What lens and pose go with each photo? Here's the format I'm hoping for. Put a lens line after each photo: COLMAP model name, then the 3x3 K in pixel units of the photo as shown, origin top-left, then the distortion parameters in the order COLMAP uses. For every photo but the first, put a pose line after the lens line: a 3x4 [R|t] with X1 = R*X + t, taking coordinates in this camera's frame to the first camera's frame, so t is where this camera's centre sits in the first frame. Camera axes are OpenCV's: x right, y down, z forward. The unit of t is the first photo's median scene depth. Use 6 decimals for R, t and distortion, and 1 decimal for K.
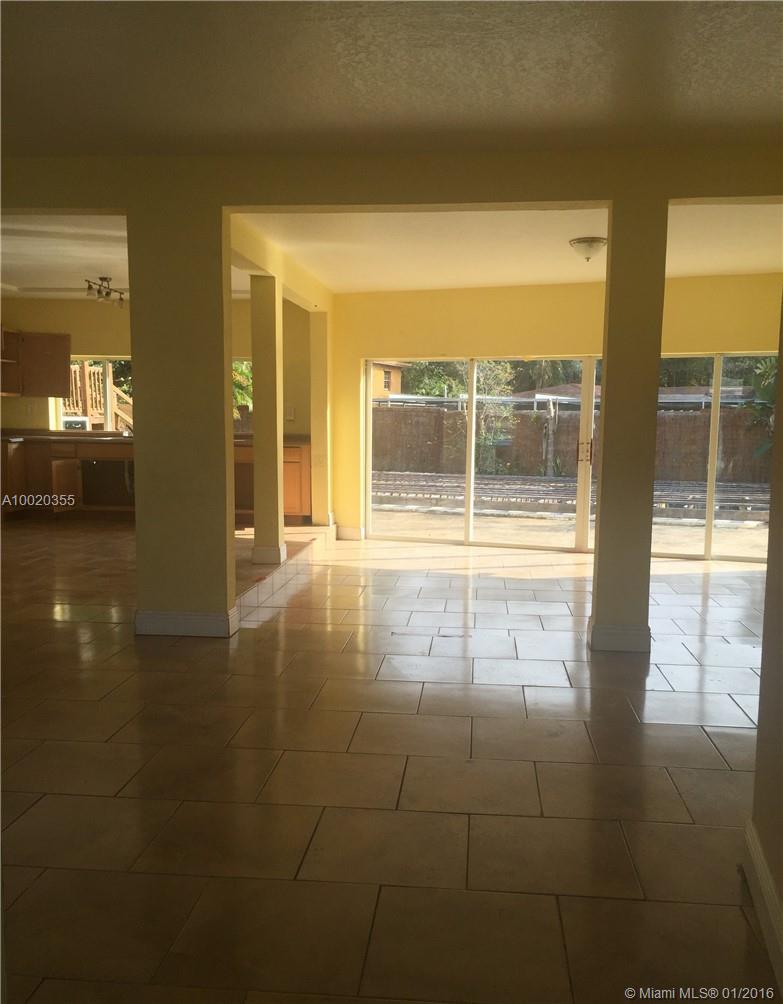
lens RADIAL K [[852.1, 0, 391.5], [0, 852.1, 502.0], [0, 0, 1]] dist [0.008193, 0.001523]
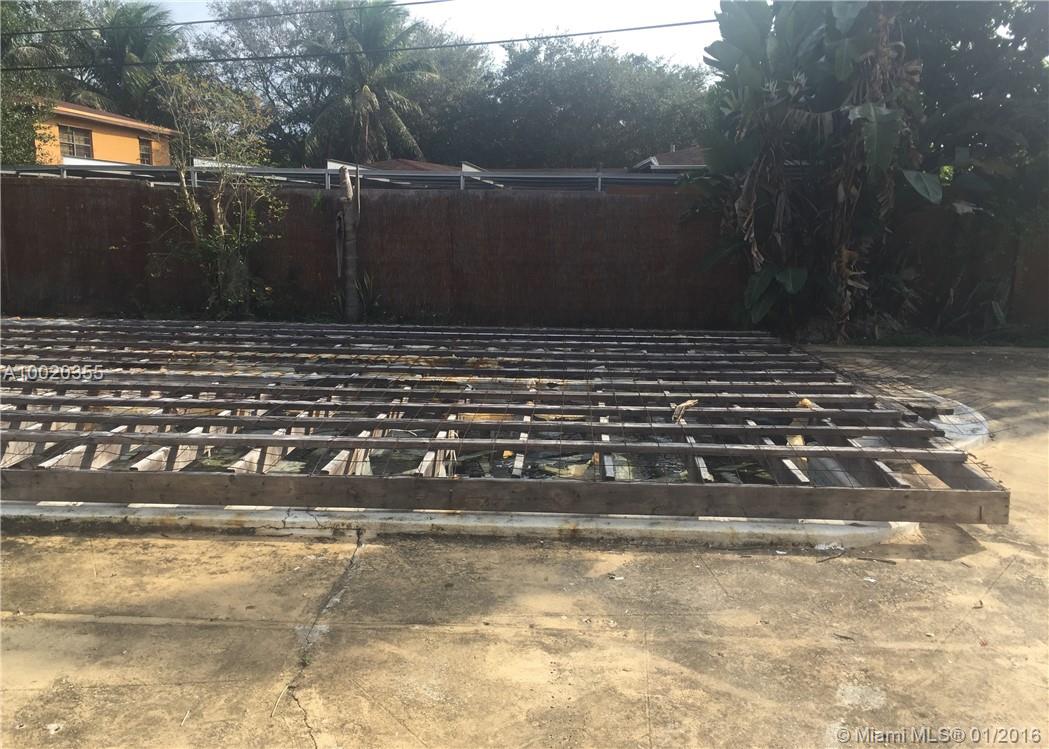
lens RADIAL K [[844.3, 0, 524.5], [0, 844.3, 374.5], [0, 0, 1]] dist [0.059481, 0.000712]
pose [[0.944654, -0.059878, 0.322557, 0.177601], [0.030390, 0.994947, 0.095697, -0.058636], [-0.326657, -0.080598, 0.941700, 0.702874]]
